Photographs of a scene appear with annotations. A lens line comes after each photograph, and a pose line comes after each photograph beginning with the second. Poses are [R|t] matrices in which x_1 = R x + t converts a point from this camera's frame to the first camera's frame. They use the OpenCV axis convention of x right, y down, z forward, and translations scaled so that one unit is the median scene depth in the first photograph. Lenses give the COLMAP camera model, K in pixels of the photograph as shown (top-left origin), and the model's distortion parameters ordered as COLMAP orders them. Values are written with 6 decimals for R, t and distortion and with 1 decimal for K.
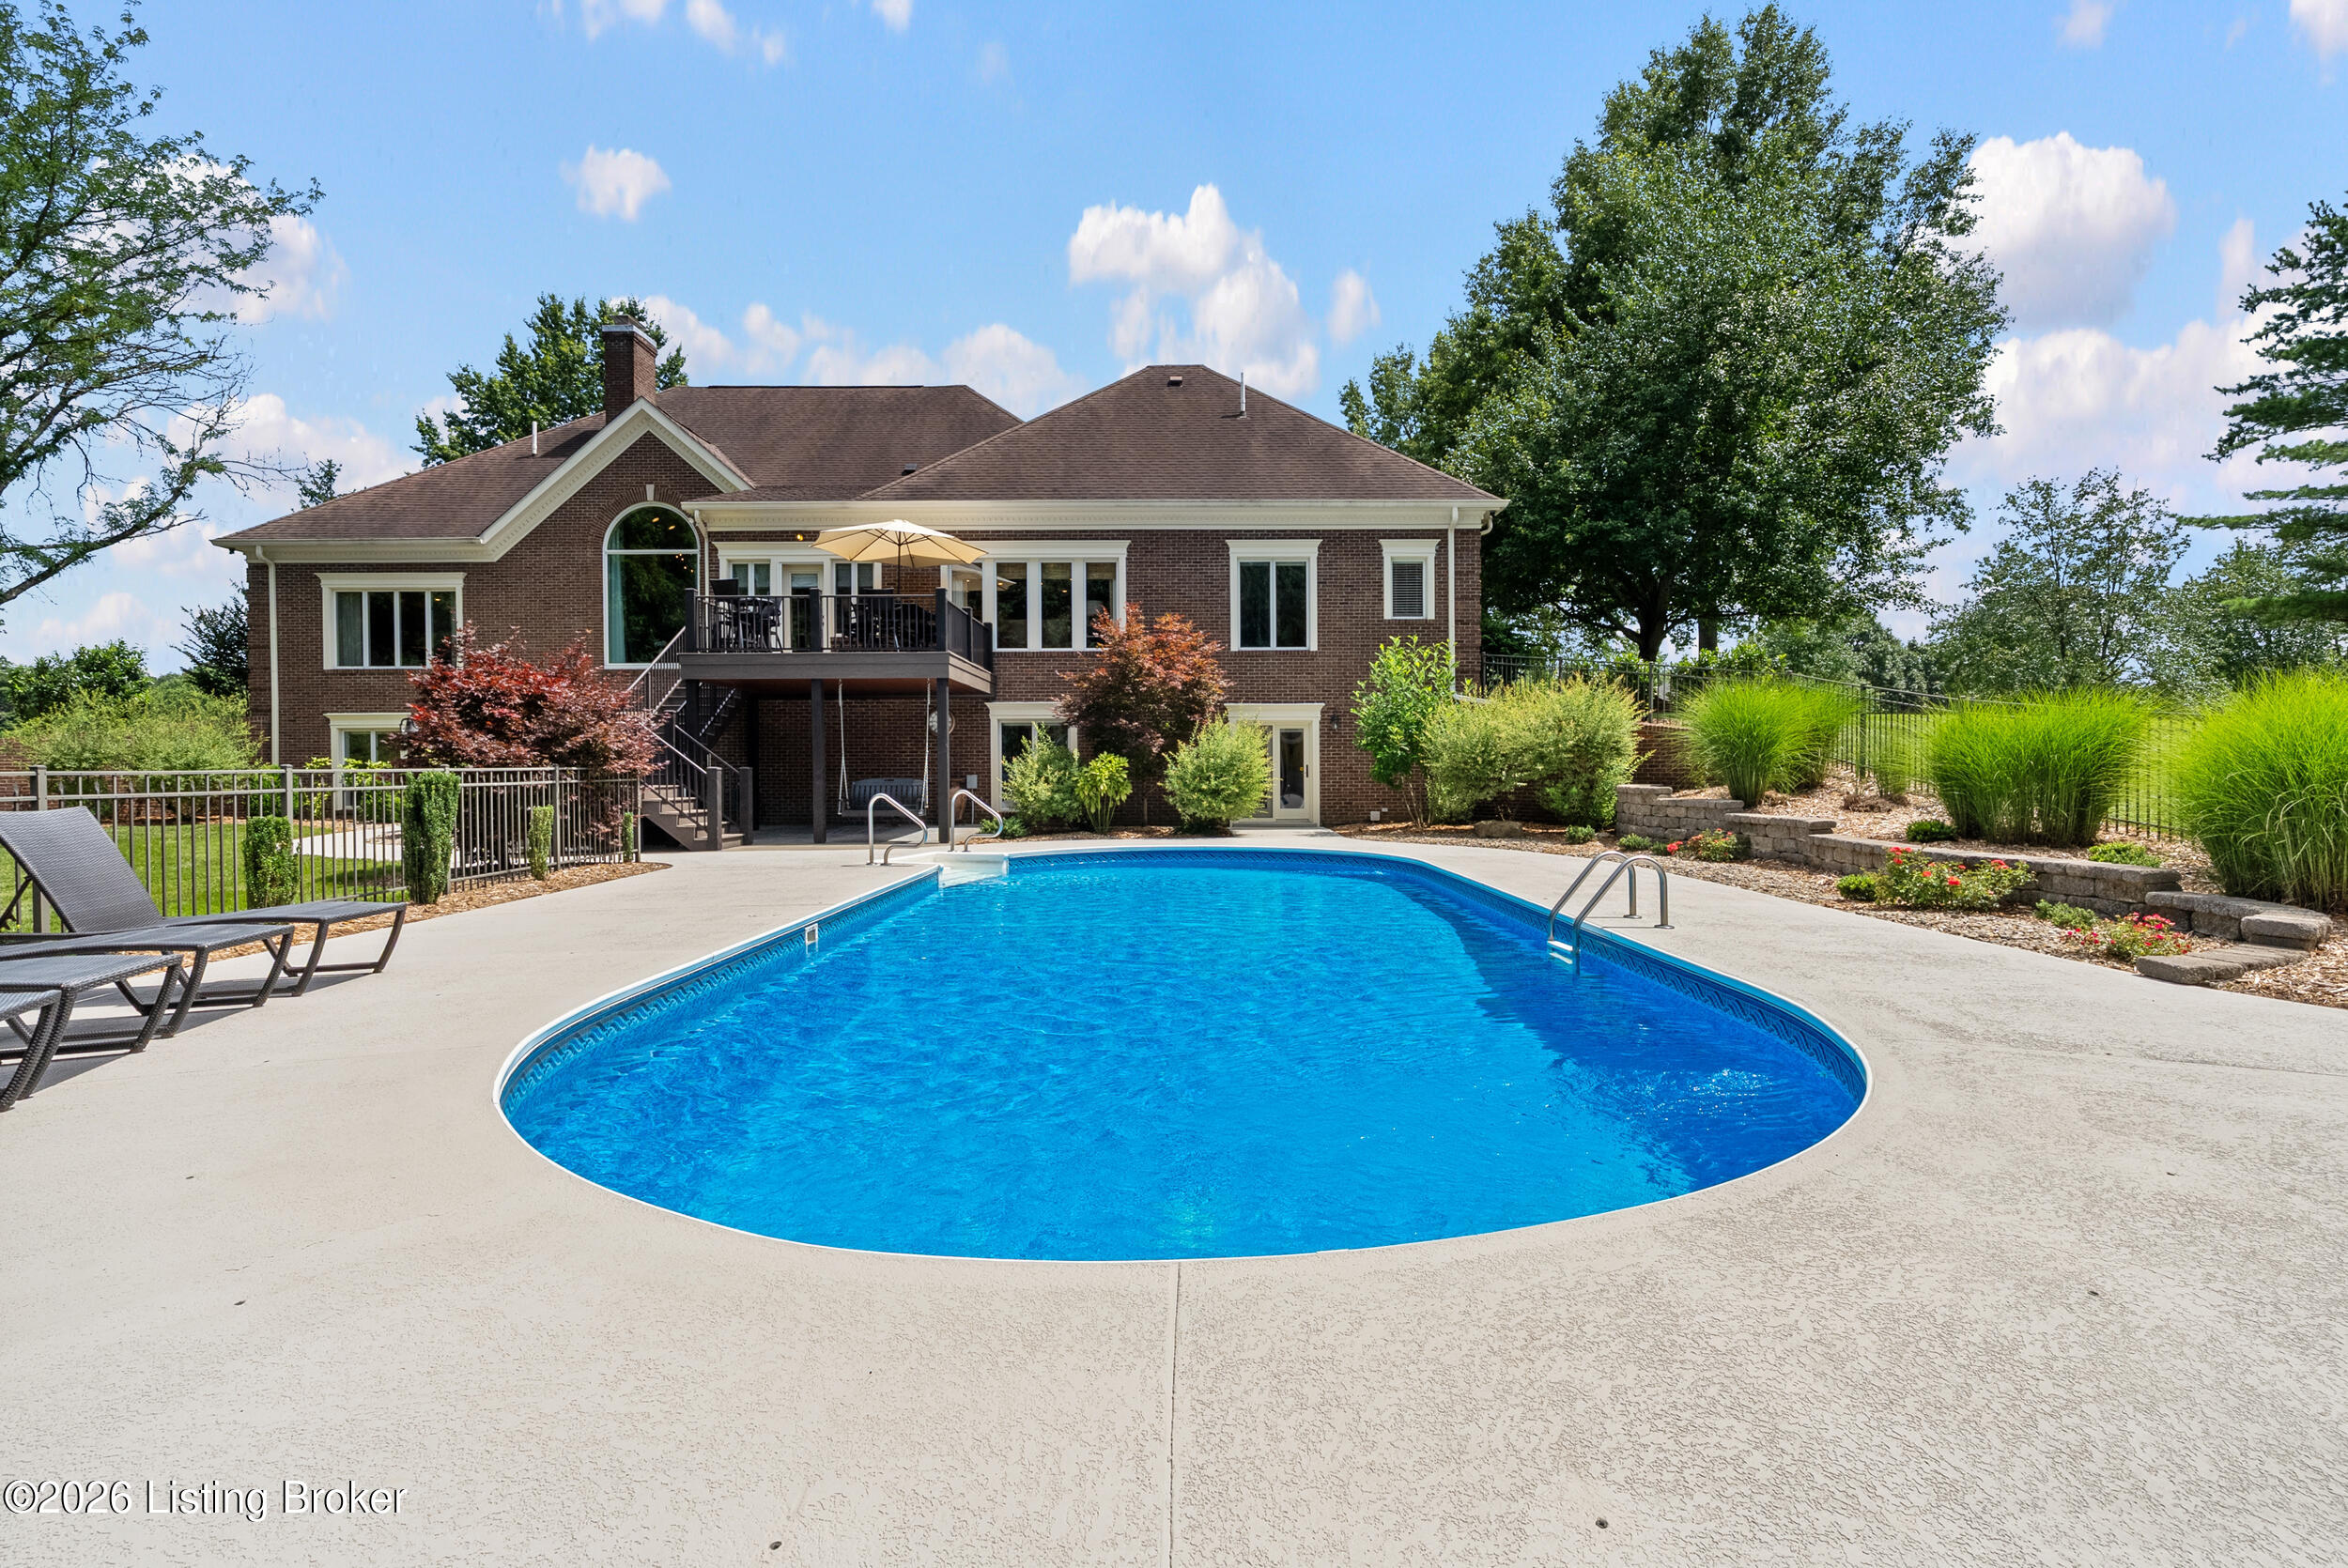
lens RADIAL K [[1078.4, 0, 1168.3], [0, 1078.4, 790.7], [0, 0, 1]] dist [-0.004064, 0.001928]
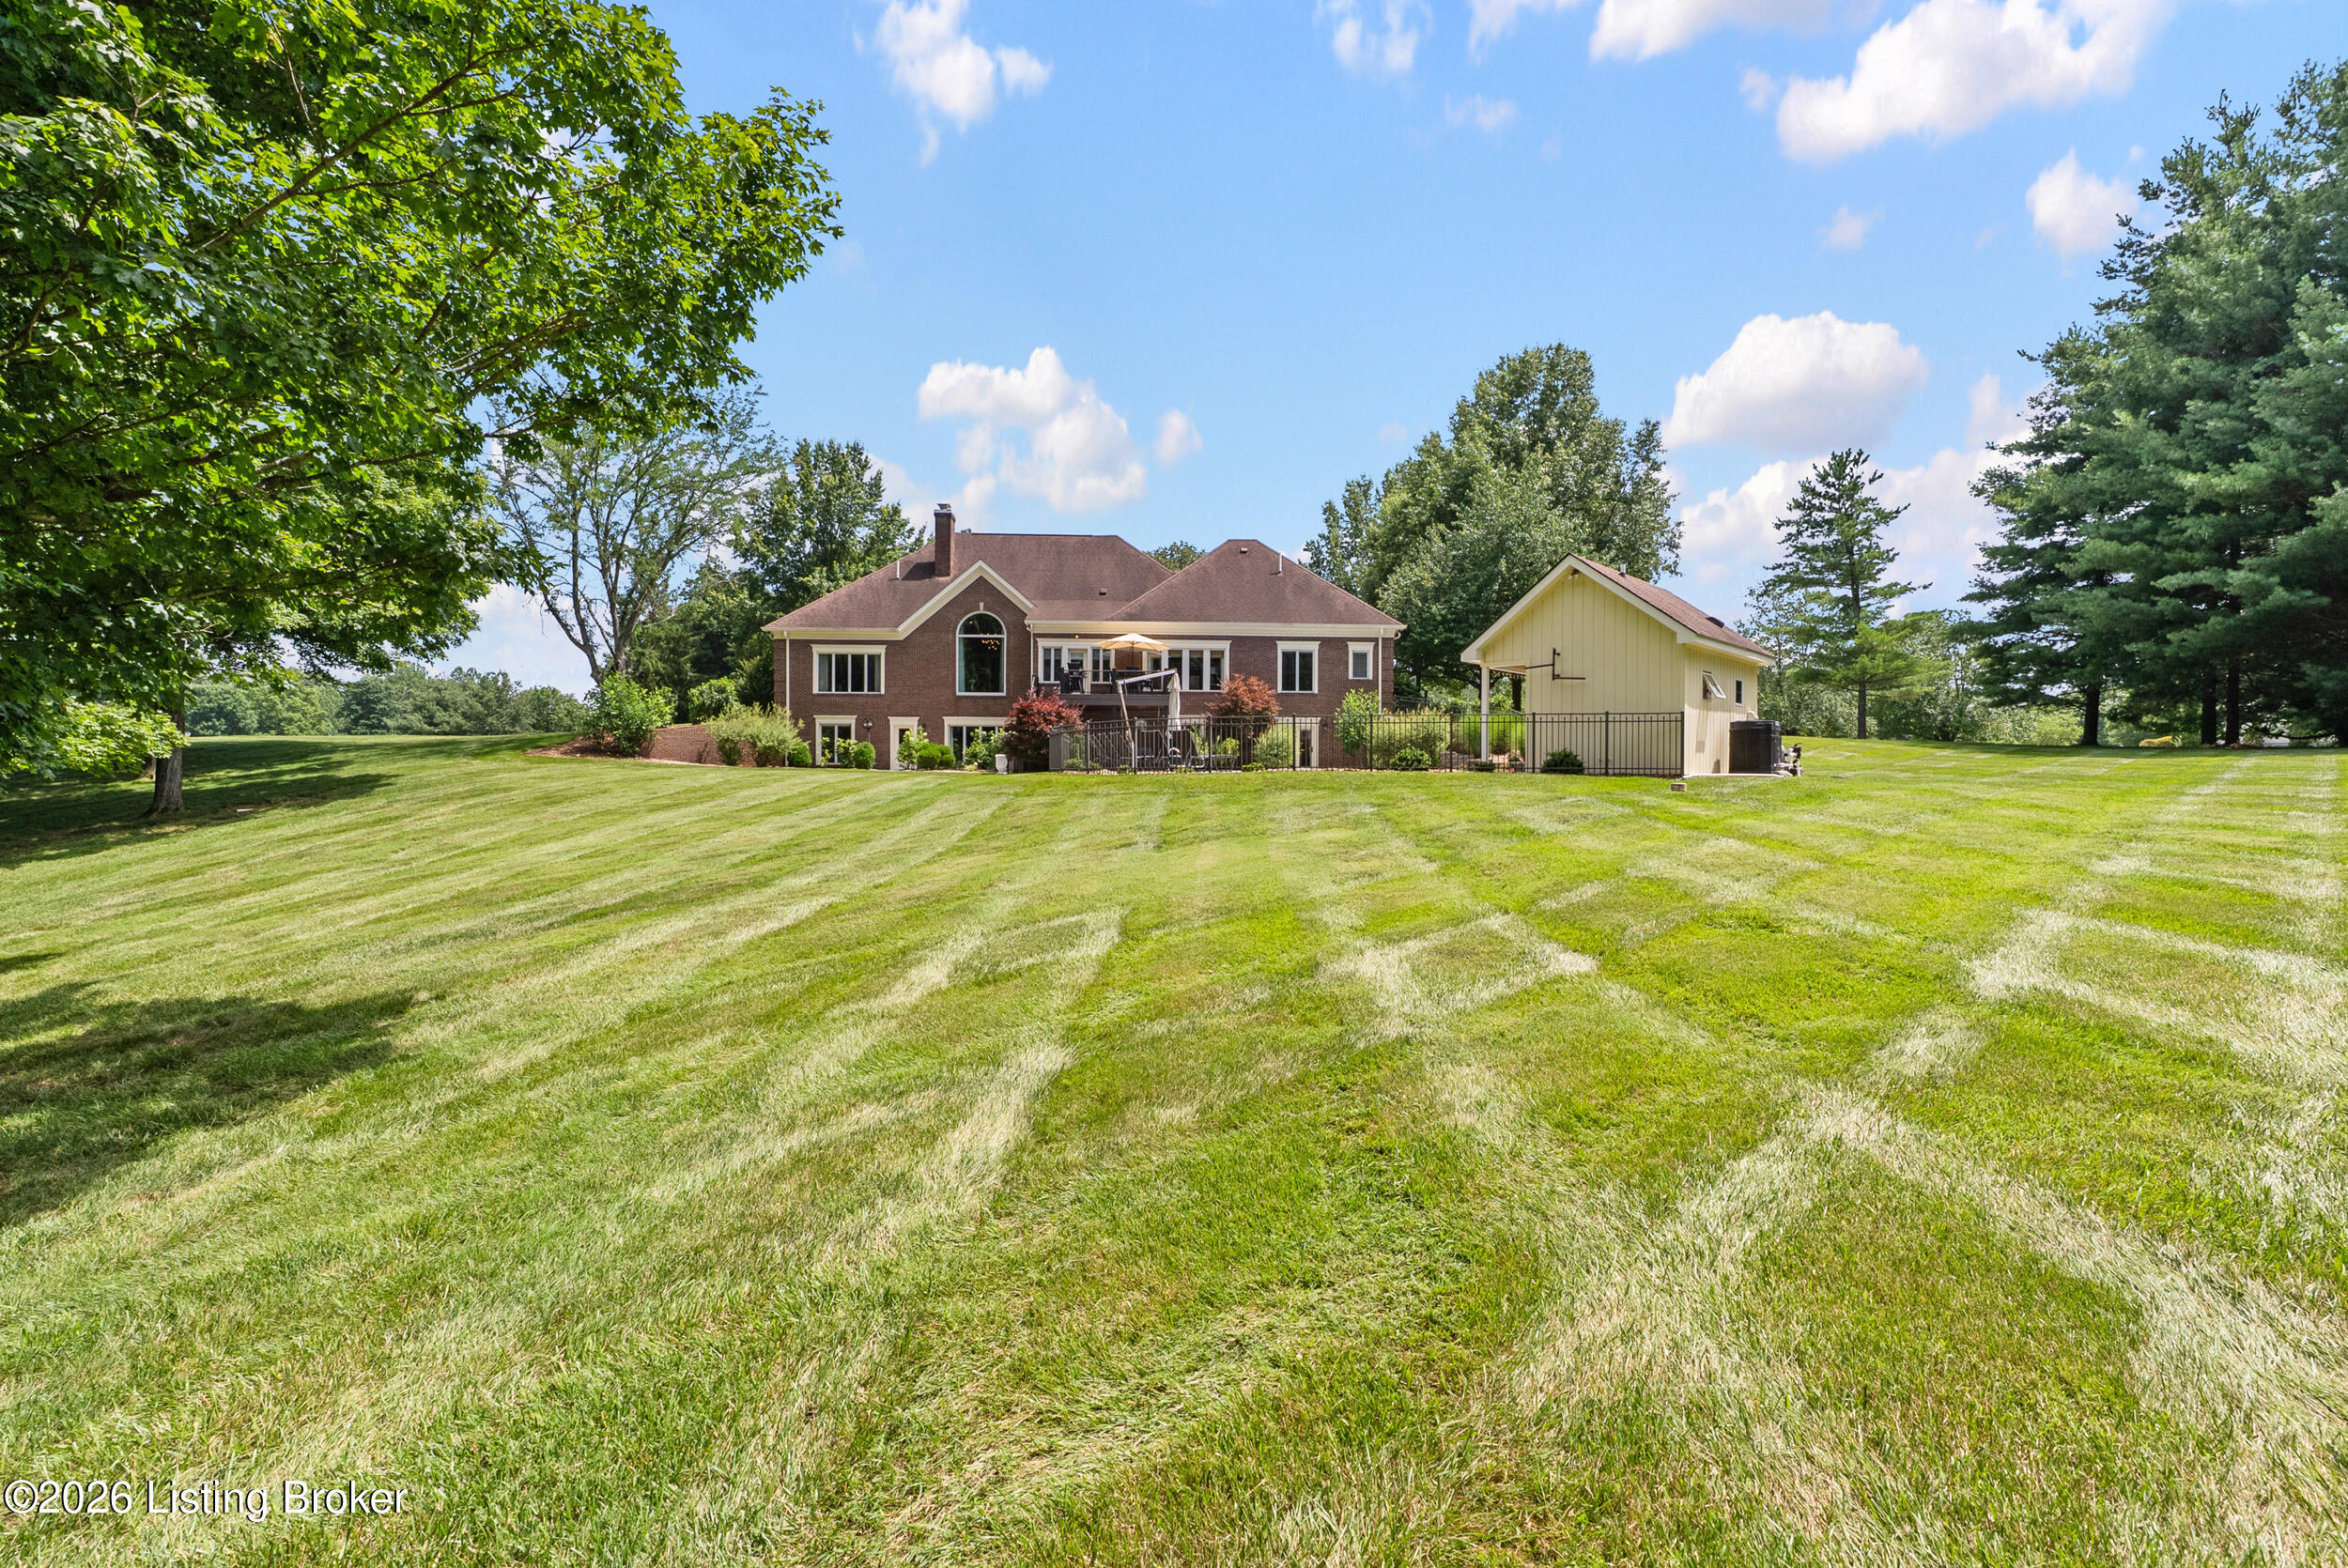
lens RADIAL K [[1078.4, 0, 1180.6], [0, 1078.4, 774.1], [0, 0, 1]] dist [-0.004064, 0.001928]
pose [[0.999168, 0.012042, 0.038971, -0.210915], [-0.011119, 0.999655, -0.023798, 0.082991], [-0.039244, 0.023345, 0.998957, -1.100066]]
